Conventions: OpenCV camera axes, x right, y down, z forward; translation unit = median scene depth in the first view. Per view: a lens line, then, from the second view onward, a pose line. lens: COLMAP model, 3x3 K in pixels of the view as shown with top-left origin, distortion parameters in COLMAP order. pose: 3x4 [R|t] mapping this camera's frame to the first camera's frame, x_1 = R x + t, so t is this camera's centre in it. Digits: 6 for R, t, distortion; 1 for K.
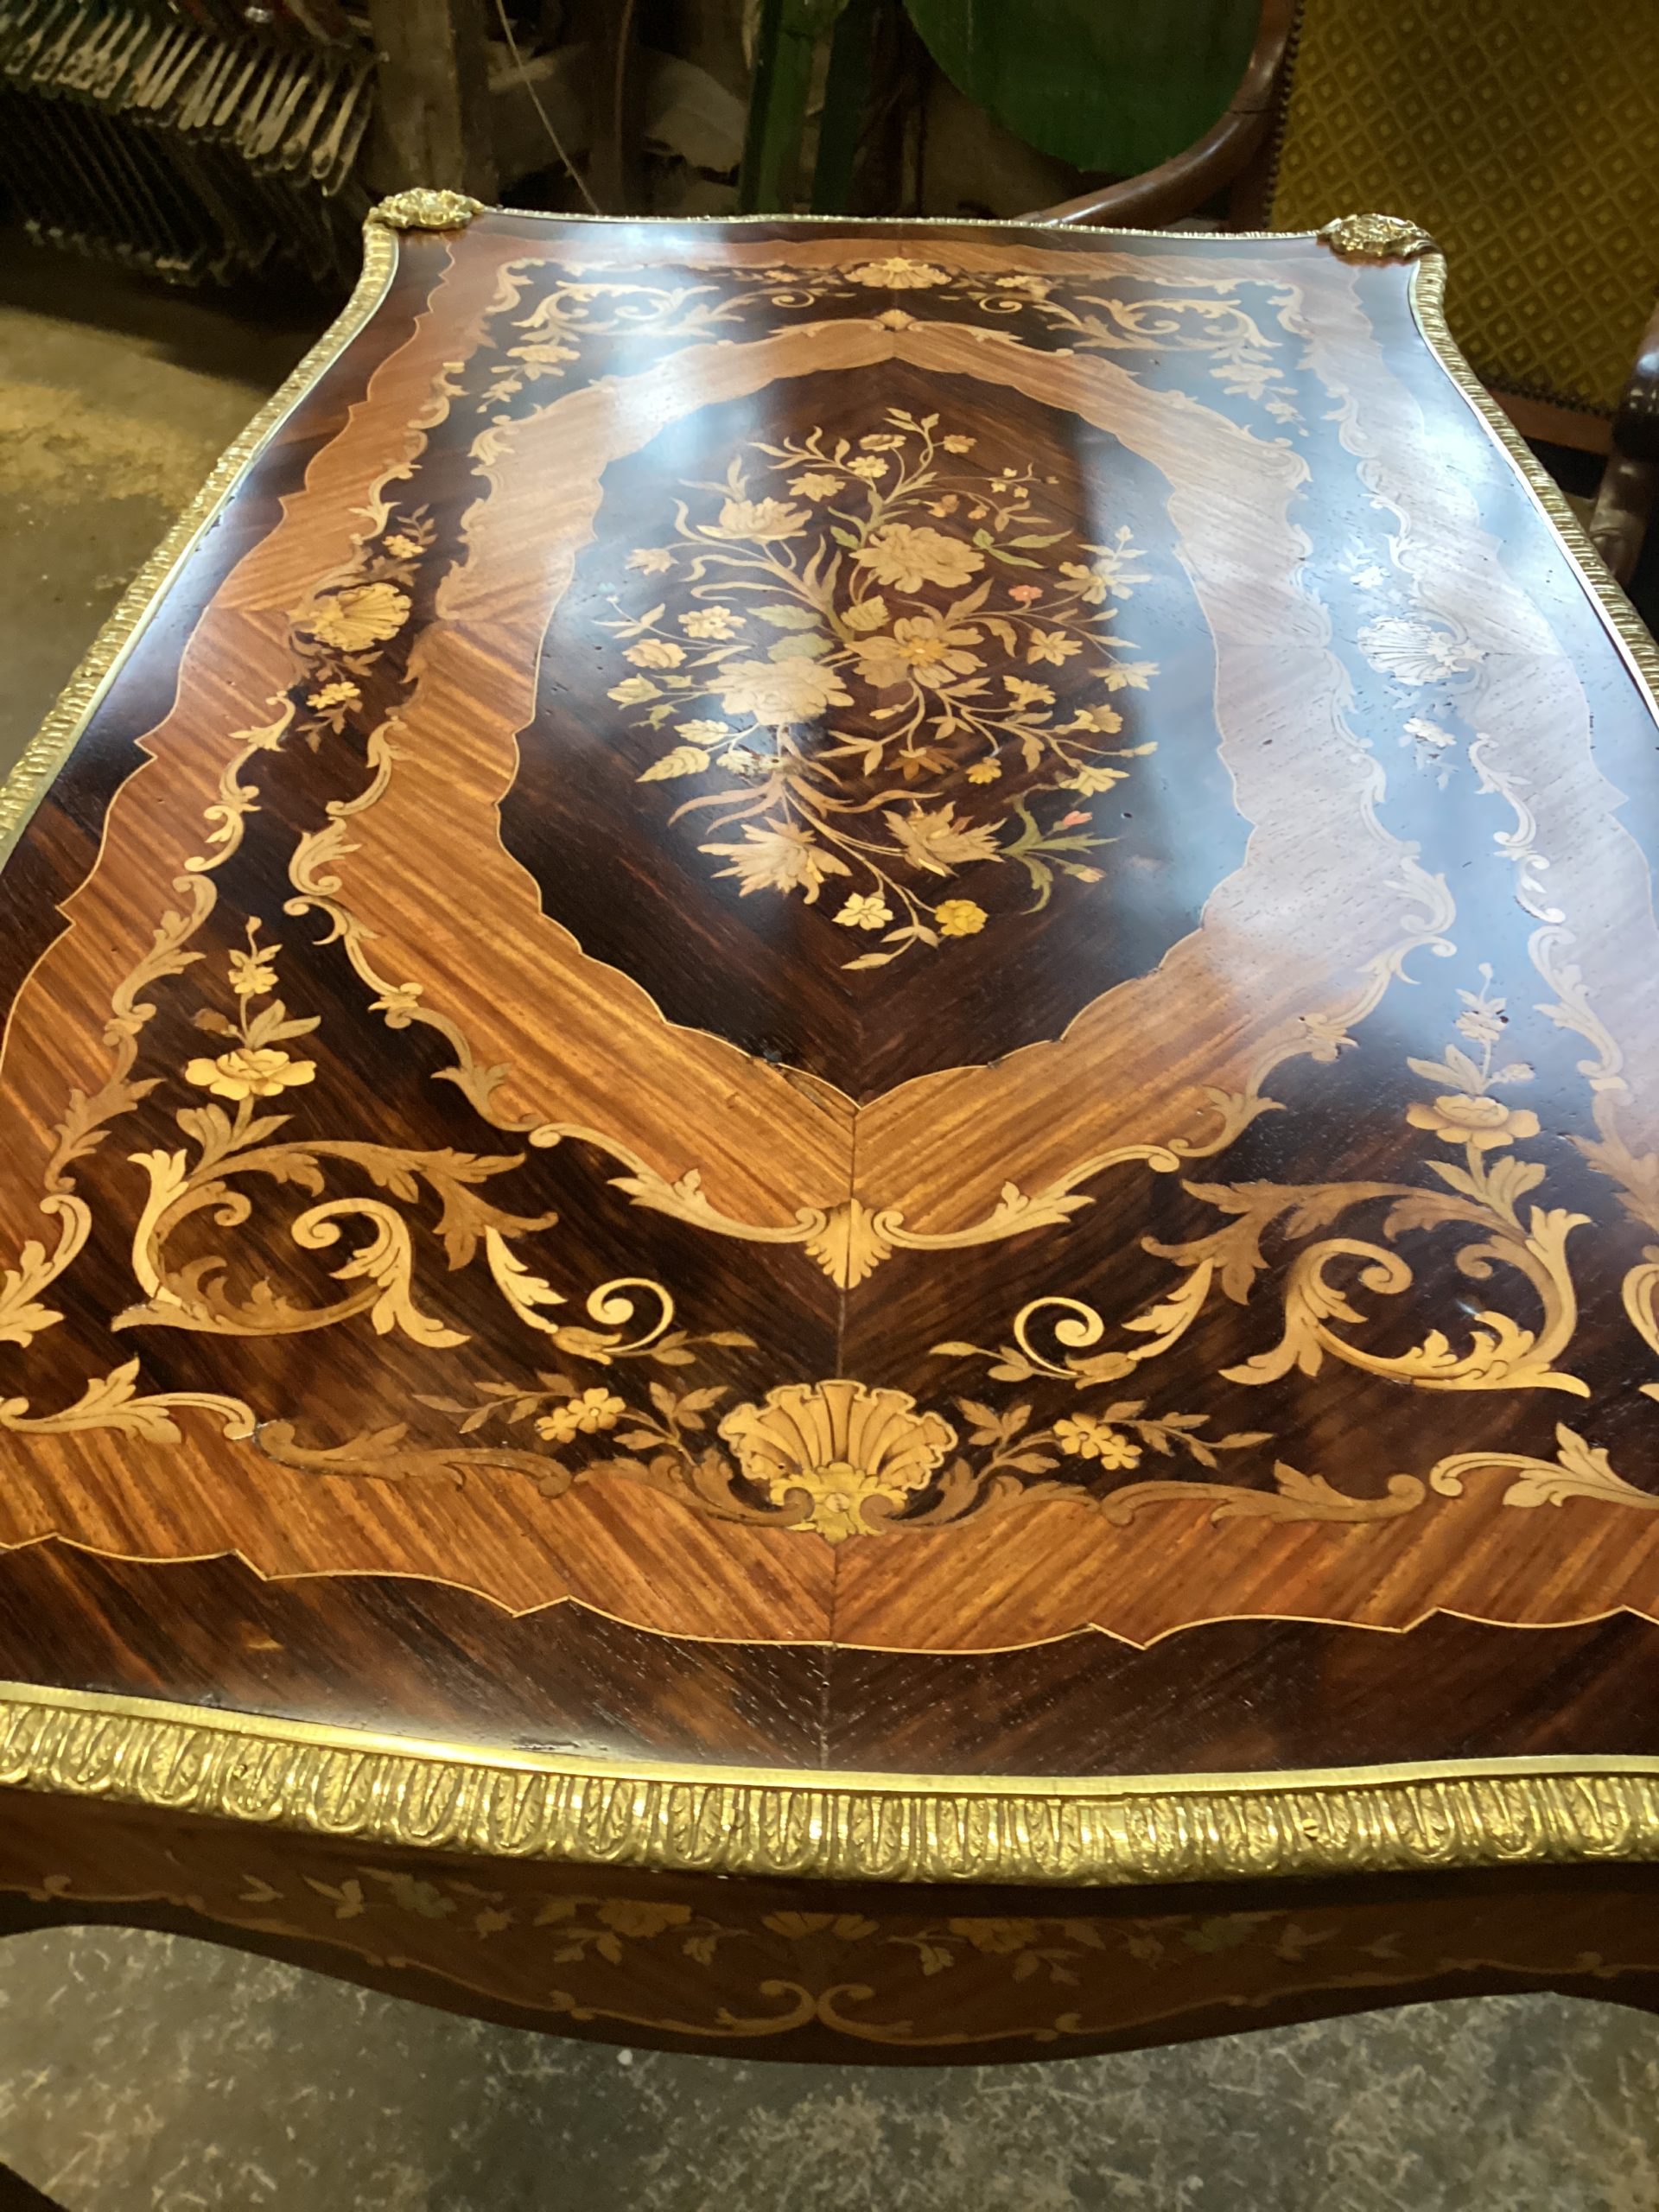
lens RADIAL K [[1981.6, 0, 817.8], [0, 1981.6, 1133.4], [0, 0, 1]] dist [0.124240, -0.224787]
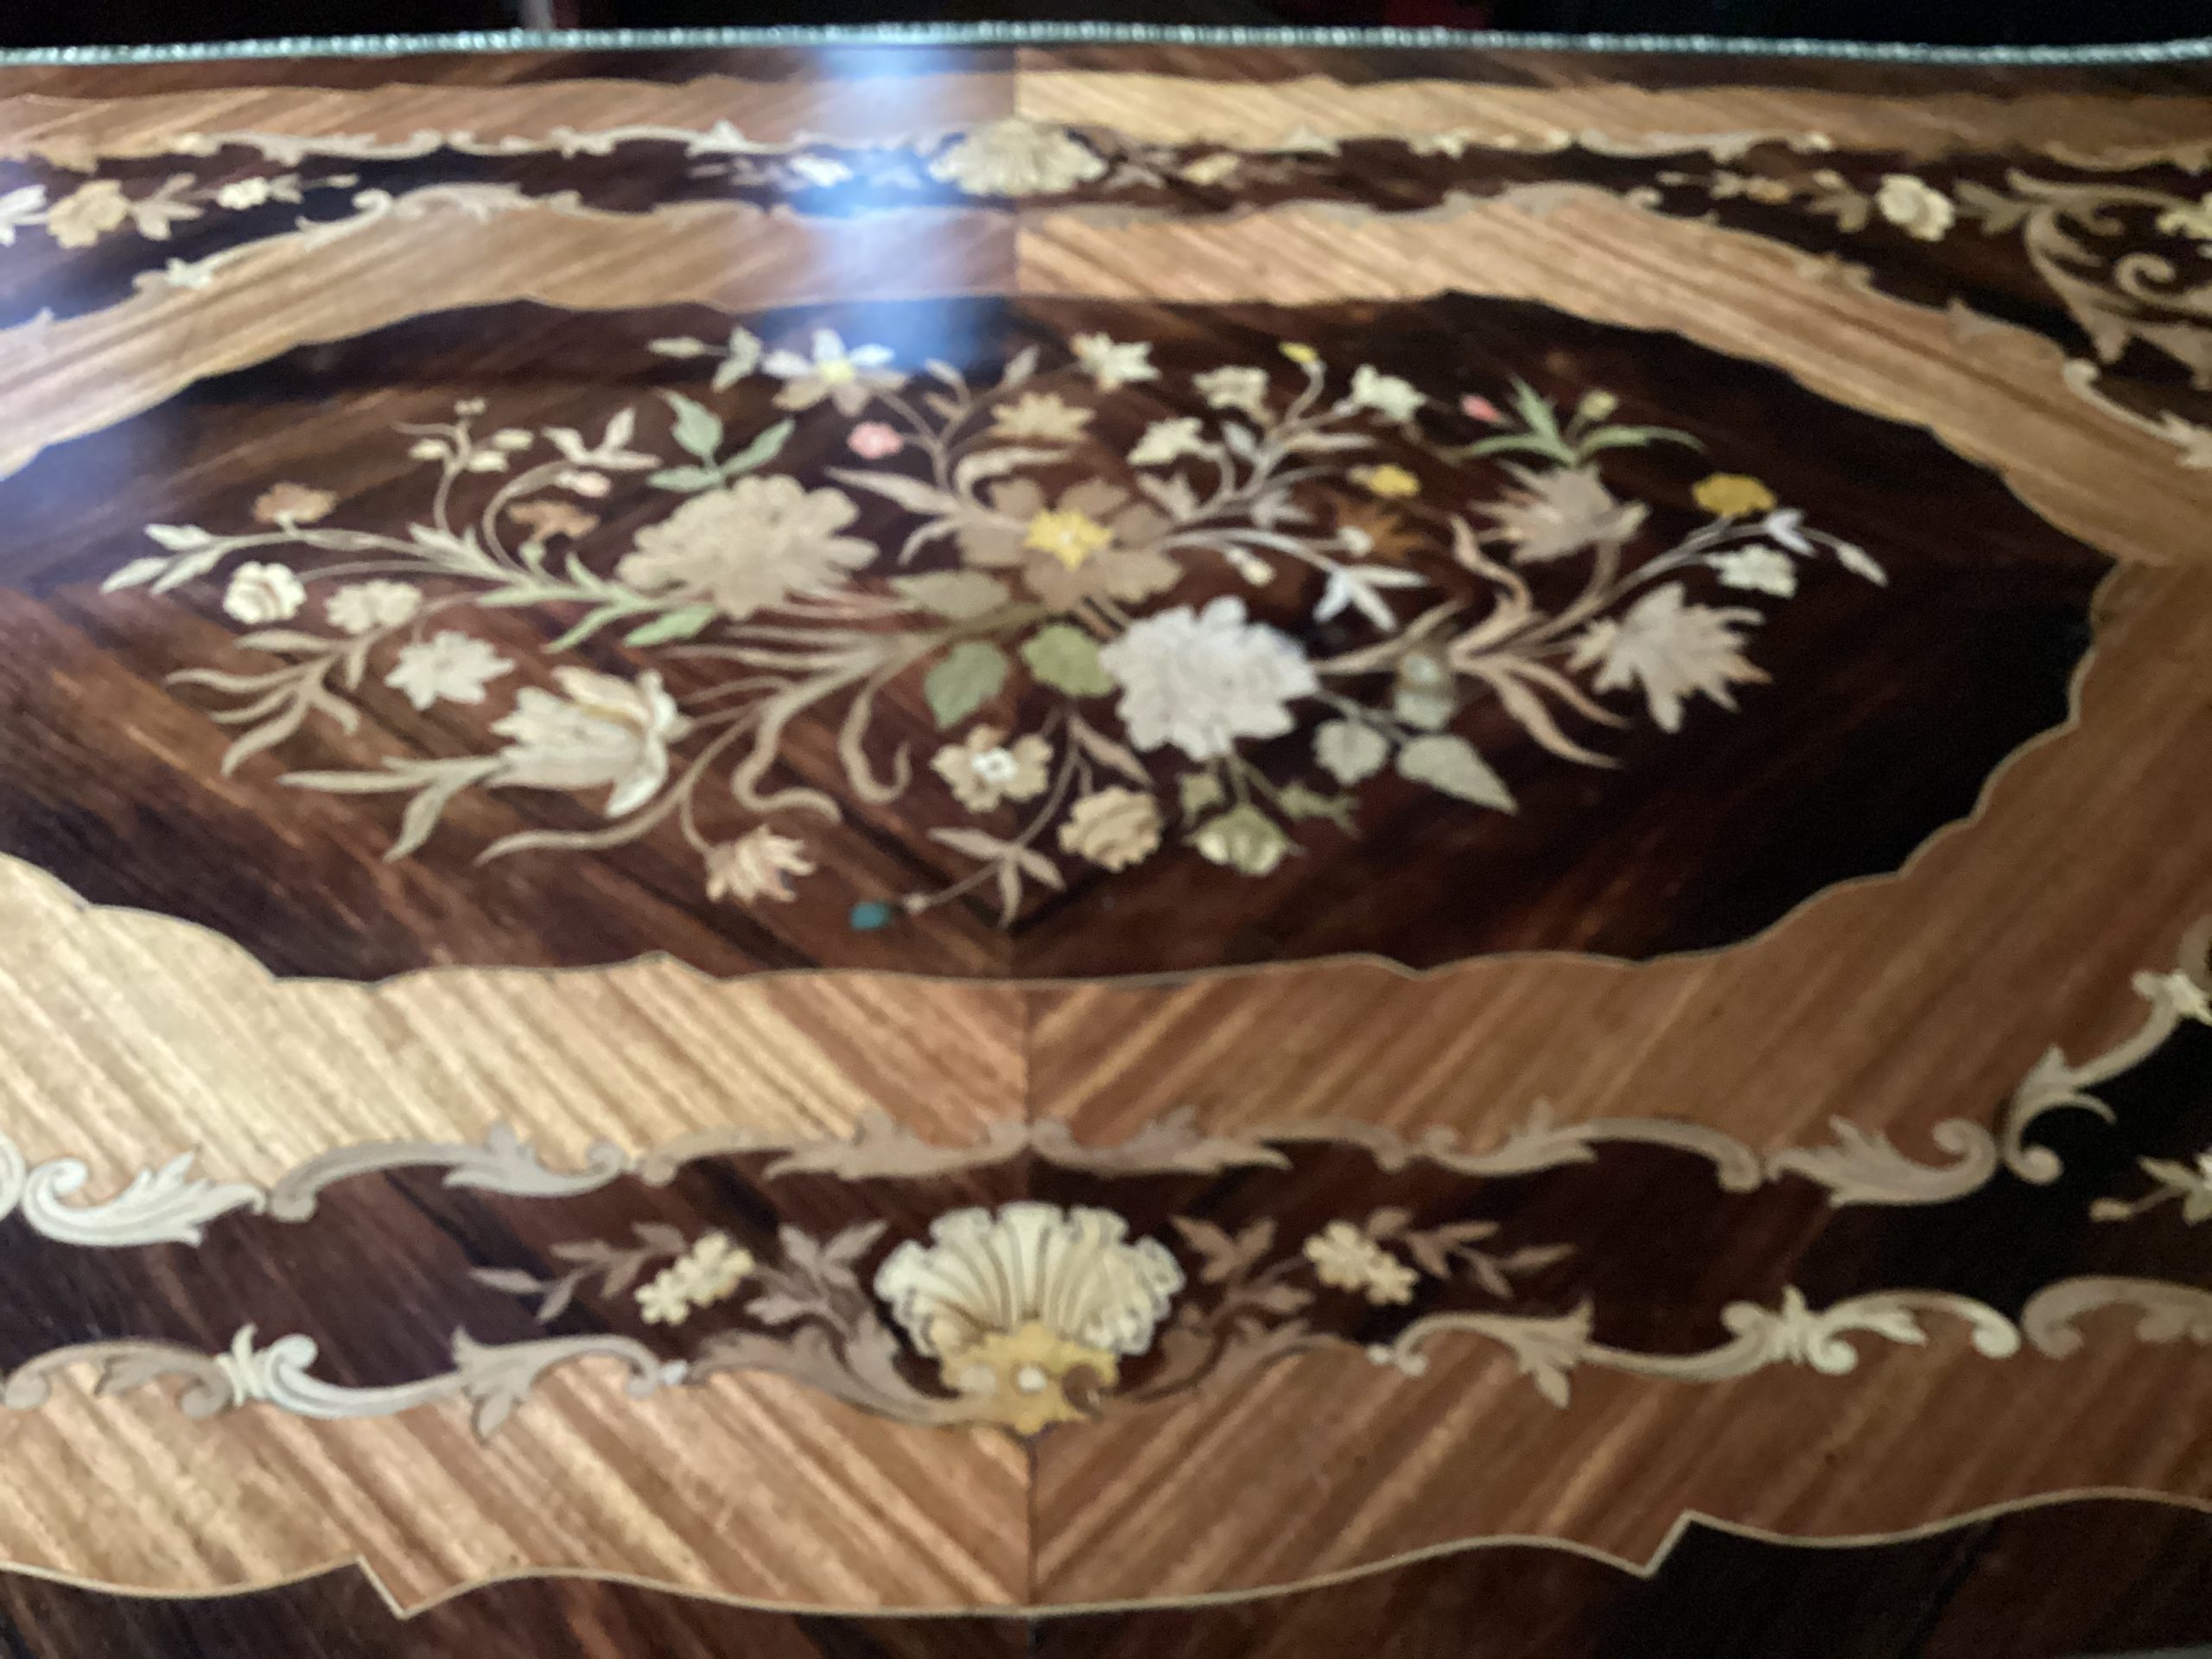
lens RADIAL K [[1990.6, 0, 1116.7], [0, 1990.6, 873.6], [0, 0, 1]] dist [0.107012, -0.238424]
pose [[-0.088184, -0.752020, 0.653215, -0.718815], [0.637331, 0.461377, 0.617205, -0.900421], [-0.765528, 0.470741, 0.438599, 1.130355]]
